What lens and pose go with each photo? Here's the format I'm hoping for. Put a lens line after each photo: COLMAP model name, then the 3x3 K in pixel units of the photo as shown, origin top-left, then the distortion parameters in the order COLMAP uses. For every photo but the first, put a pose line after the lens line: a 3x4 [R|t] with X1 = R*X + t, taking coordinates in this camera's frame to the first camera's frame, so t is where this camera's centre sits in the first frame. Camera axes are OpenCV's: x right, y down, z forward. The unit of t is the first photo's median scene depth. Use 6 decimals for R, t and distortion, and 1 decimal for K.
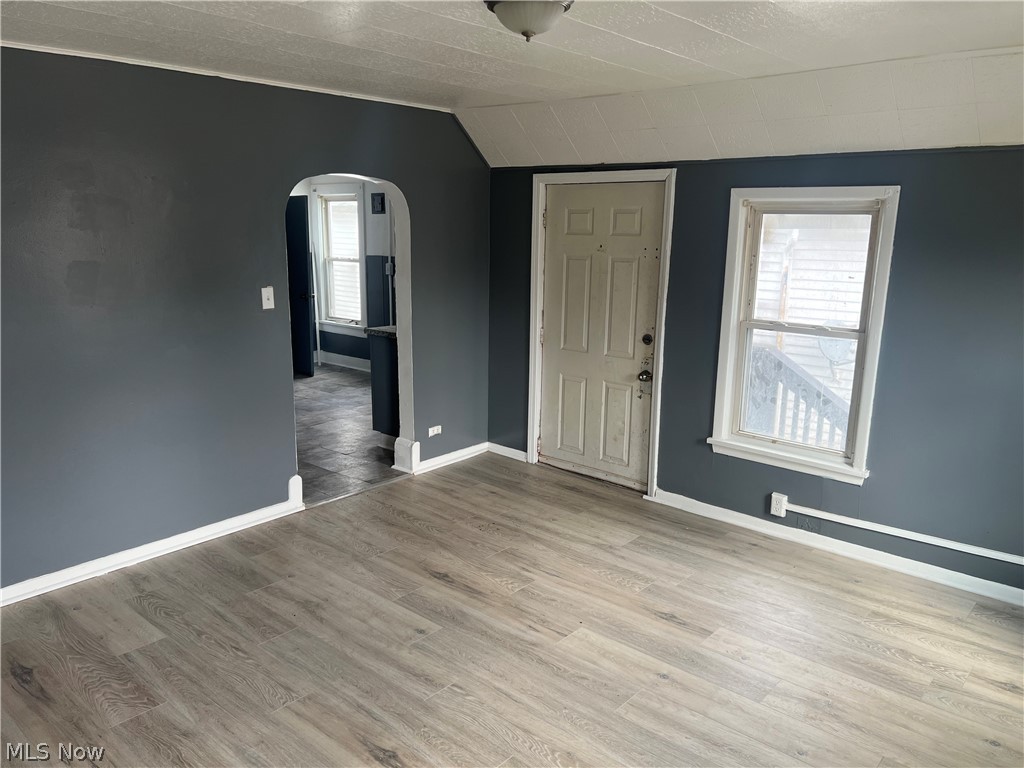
lens RADIAL K [[774.6, 0, 513.8], [0, 774.6, 391.2], [0, 0, 1]] dist [0.044877, -0.031559]
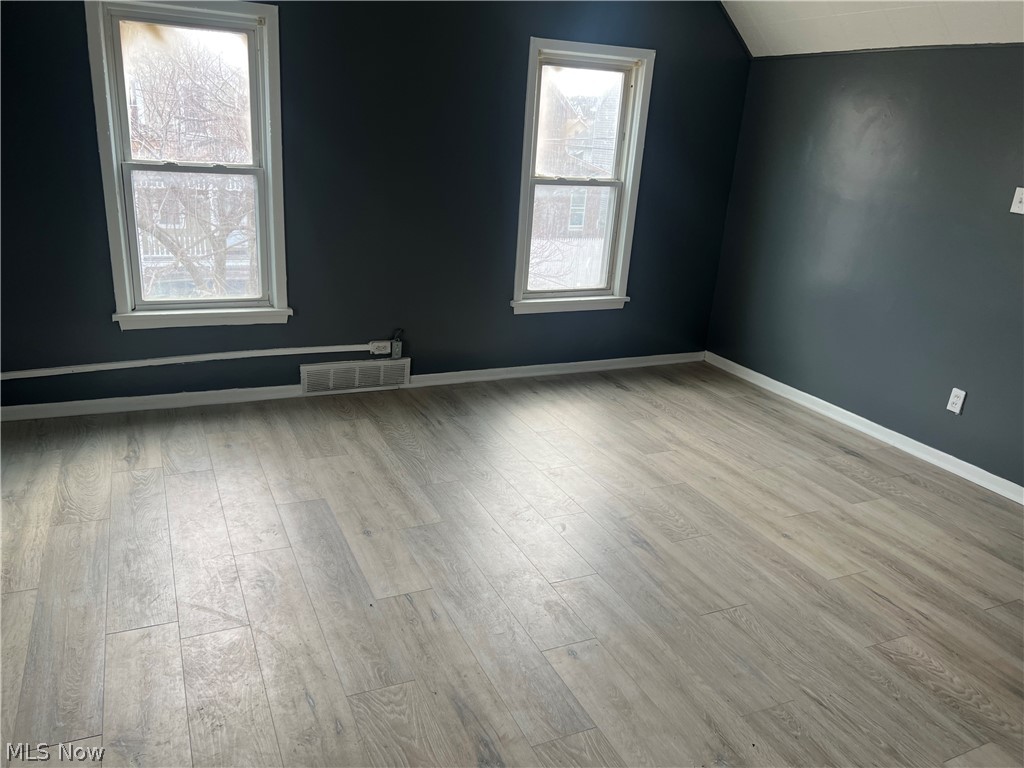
lens RADIAL K [[774.6, 0, 513.5], [0, 774.6, 383.3], [0, 0, 1]] dist [0.044877, -0.031559]
pose [[-0.914792, -0.192258, 0.355235, -0.111285], [0.010413, 0.867942, 0.496557, -0.111770], [-0.403791, 0.457946, -0.791984, 0.588299]]
